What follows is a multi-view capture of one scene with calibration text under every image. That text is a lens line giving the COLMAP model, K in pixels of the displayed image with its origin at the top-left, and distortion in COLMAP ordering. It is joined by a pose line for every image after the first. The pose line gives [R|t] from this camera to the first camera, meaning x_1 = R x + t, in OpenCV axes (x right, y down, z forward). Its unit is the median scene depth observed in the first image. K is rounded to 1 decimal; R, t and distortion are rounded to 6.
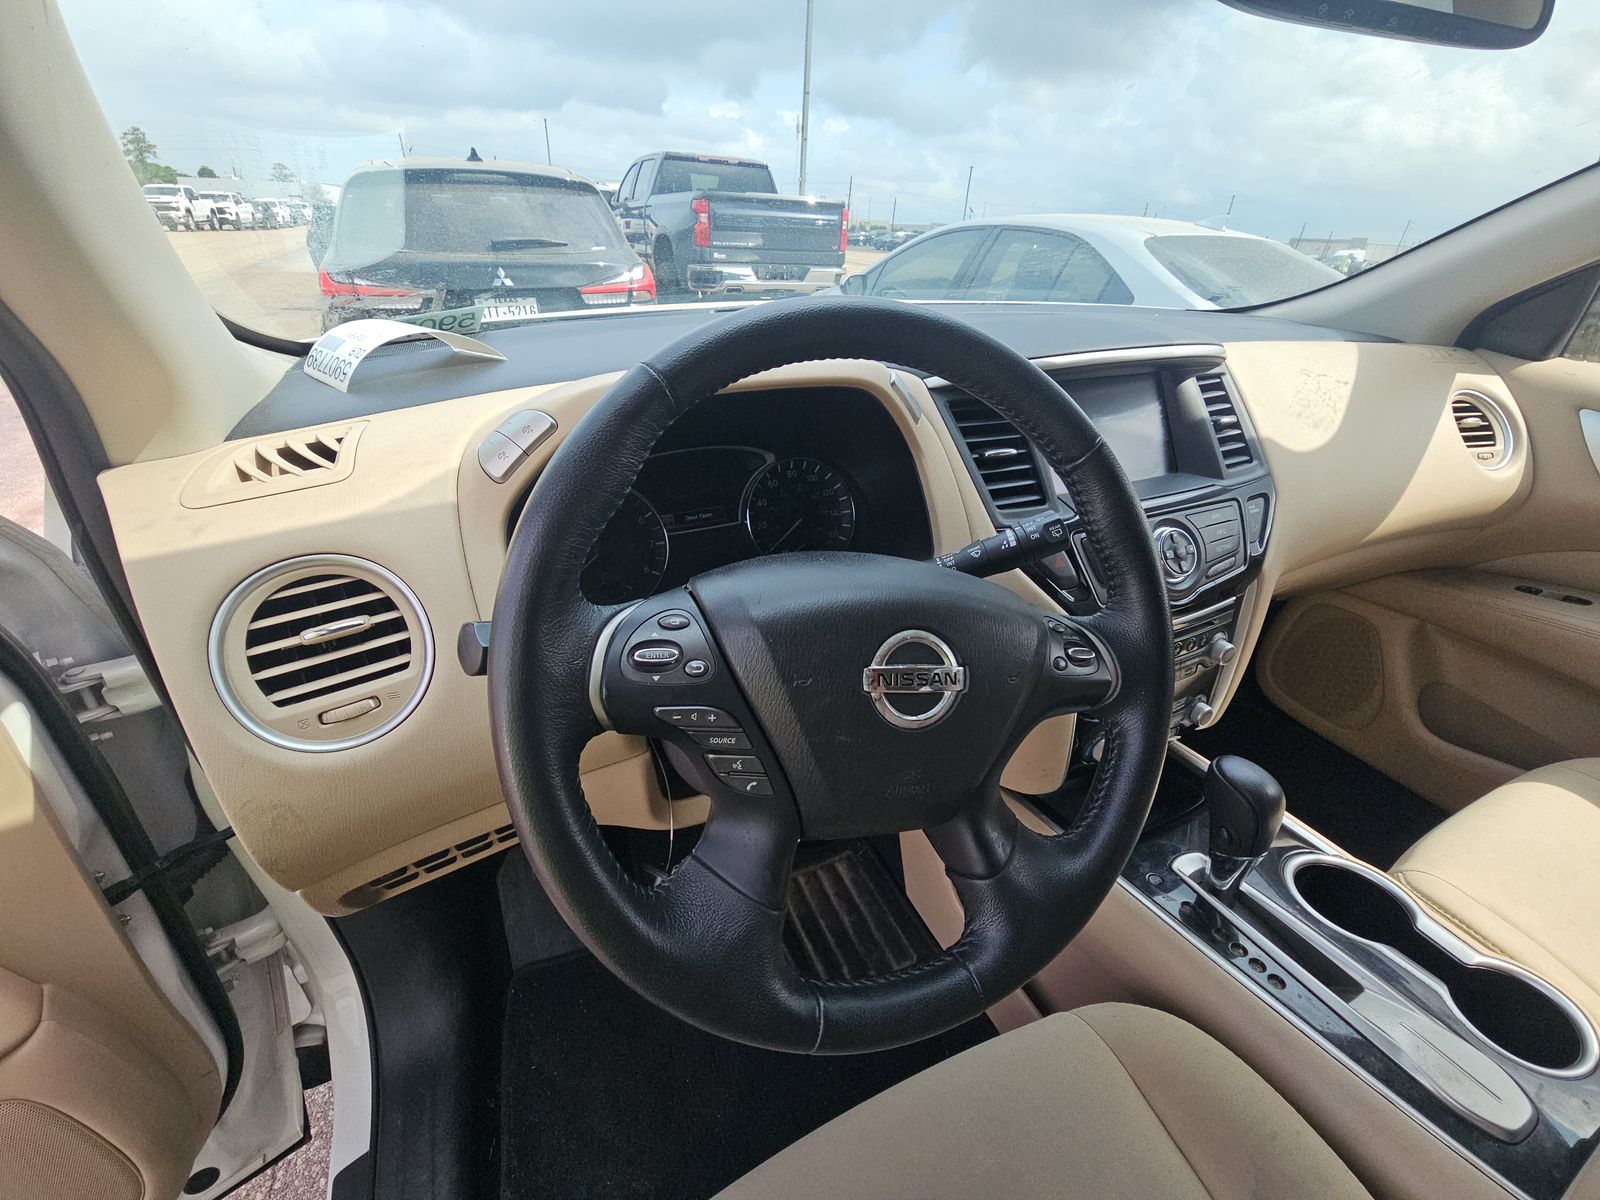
lens RADIAL K [[643.8, 0, 804.8], [0, 643.8, 591.2], [0, 0, 1]] dist [-0.003169, -0.005108]
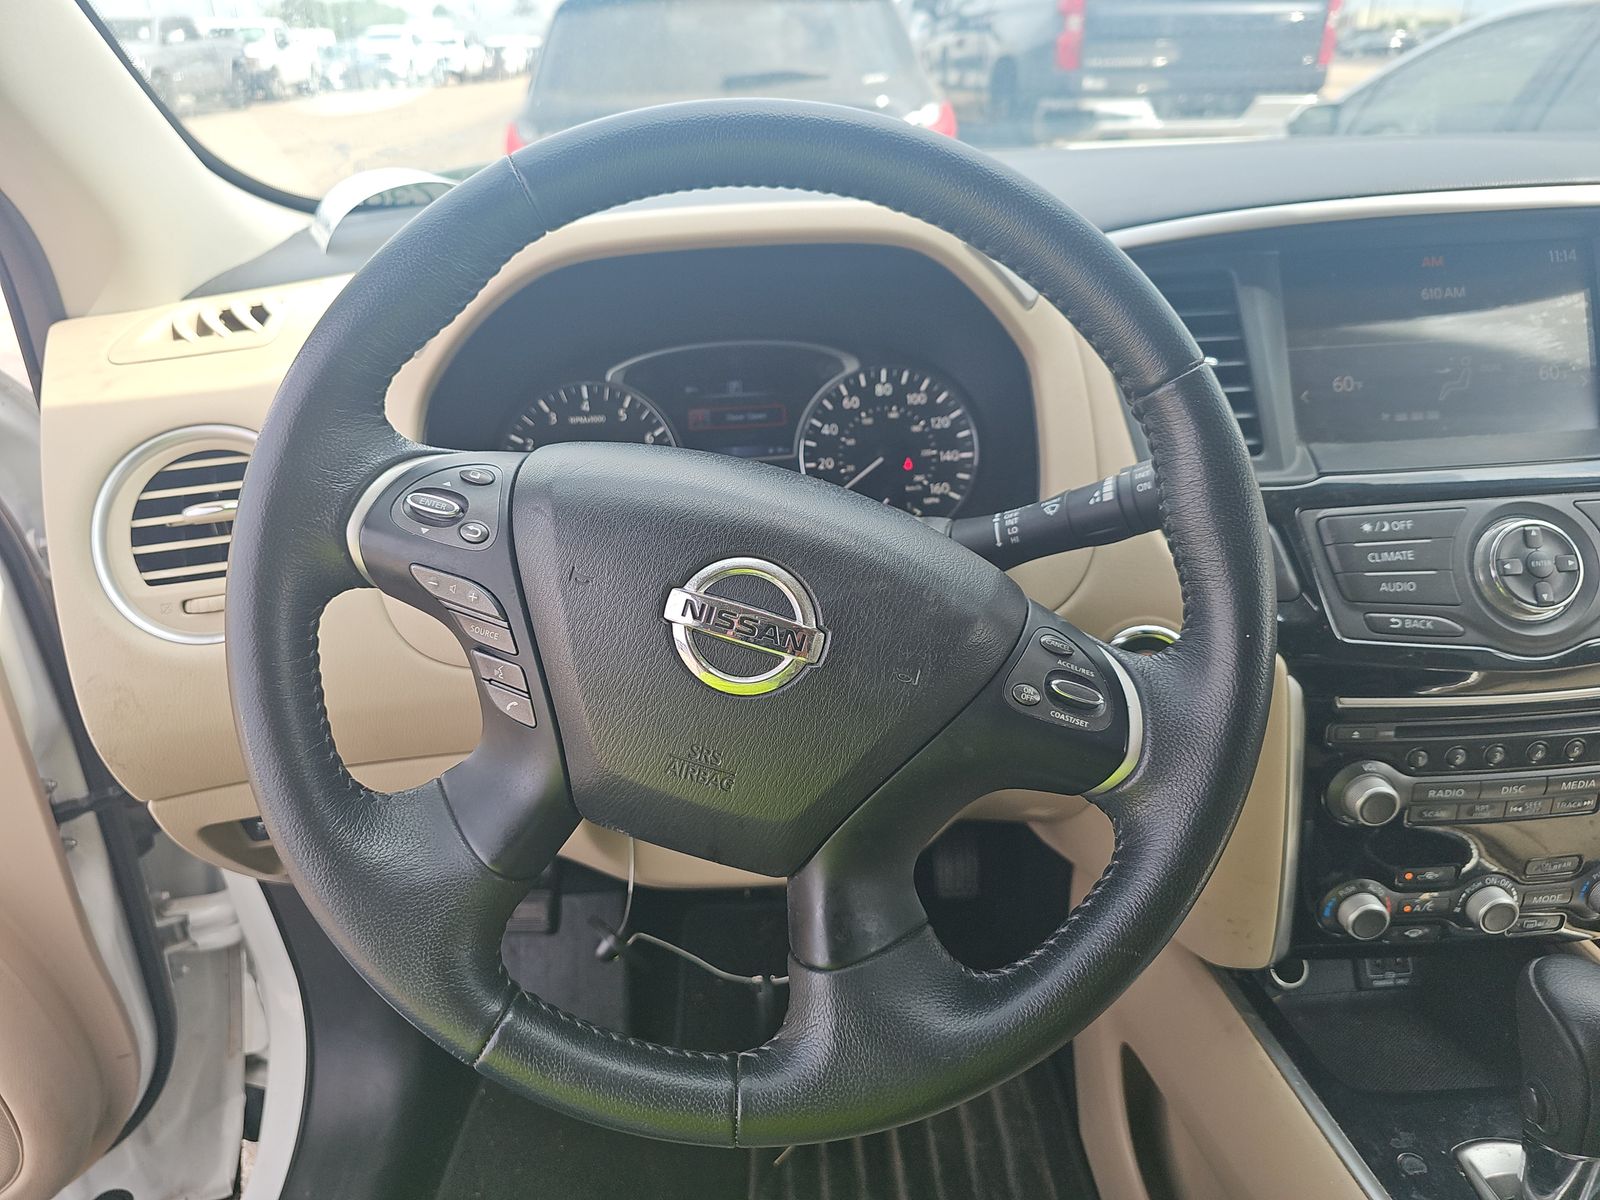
lens RADIAL K [[1065.7, 0, 795.4], [0, 1065.7, 602.3], [0, 0, 1]] dist [0.010279, -0.013026]
pose [[0.923442, 0.120300, -0.364393, 0.325934], [-0.132813, 0.991097, -0.009374, 0.056223], [0.360021, 0.057053, 0.931198, -0.036472]]
